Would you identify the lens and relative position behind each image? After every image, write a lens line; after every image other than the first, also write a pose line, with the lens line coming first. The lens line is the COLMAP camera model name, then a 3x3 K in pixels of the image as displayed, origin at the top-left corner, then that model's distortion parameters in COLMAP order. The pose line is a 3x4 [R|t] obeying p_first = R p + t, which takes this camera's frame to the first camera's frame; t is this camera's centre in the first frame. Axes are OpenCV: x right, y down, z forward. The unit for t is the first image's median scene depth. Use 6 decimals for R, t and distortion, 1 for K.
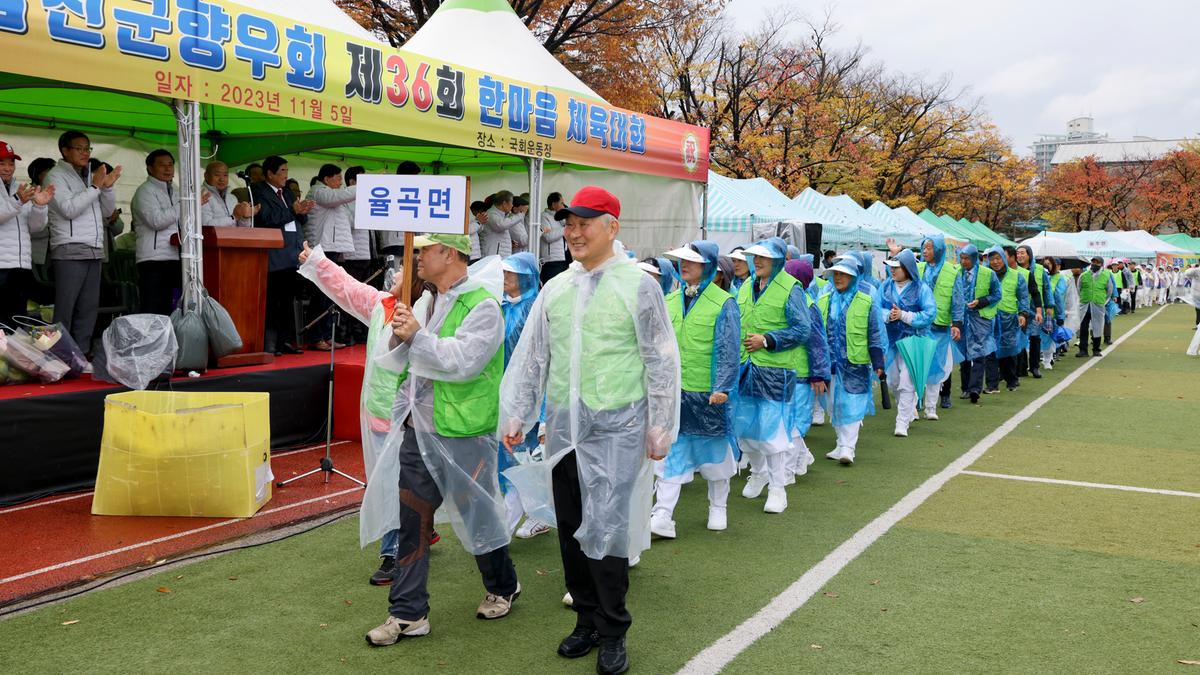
lens RADIAL K [[1159.0, 0, 592.6], [0, 1159.0, 261.5], [0, 0, 1]] dist [0.011292, 0.024424]
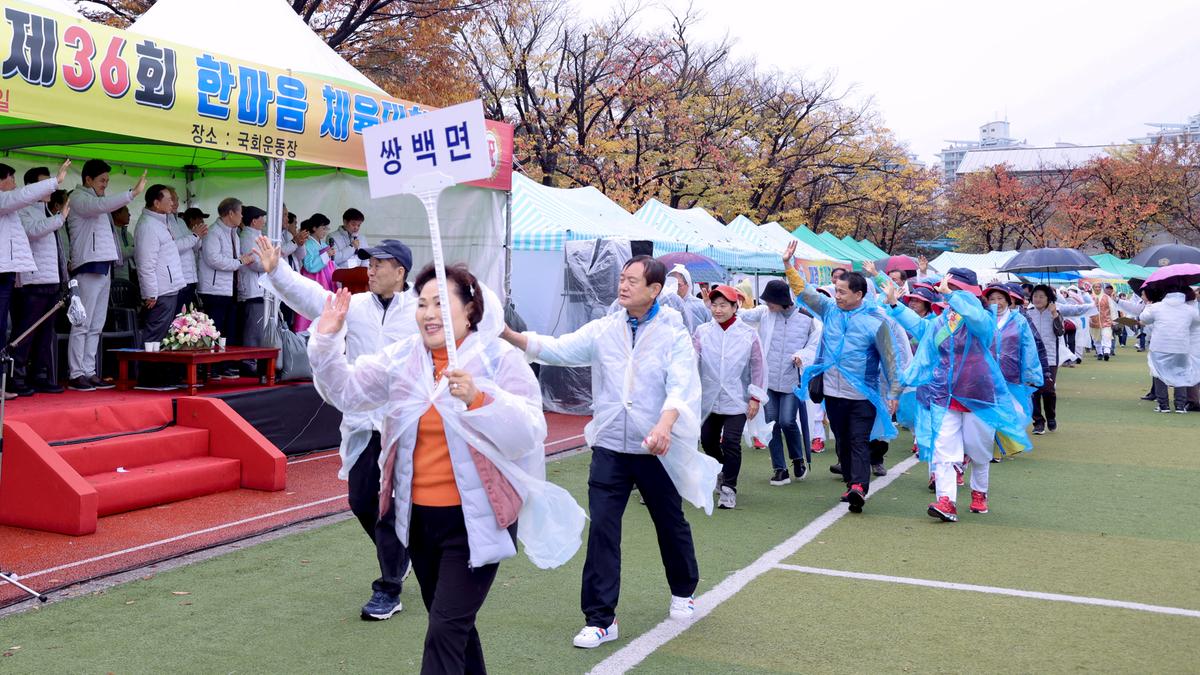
lens RADIAL K [[1215.9, 0, 553.9], [0, 1215.9, 228.3], [0, 0, 1]] dist [0.009539, 0.007261]
pose [[0.999960, -0.000360, 0.008897, 0.094899], [0.000792, 0.998818, -0.048609, -0.000062], [-0.008869, 0.048614, 0.998778, 0.113624]]
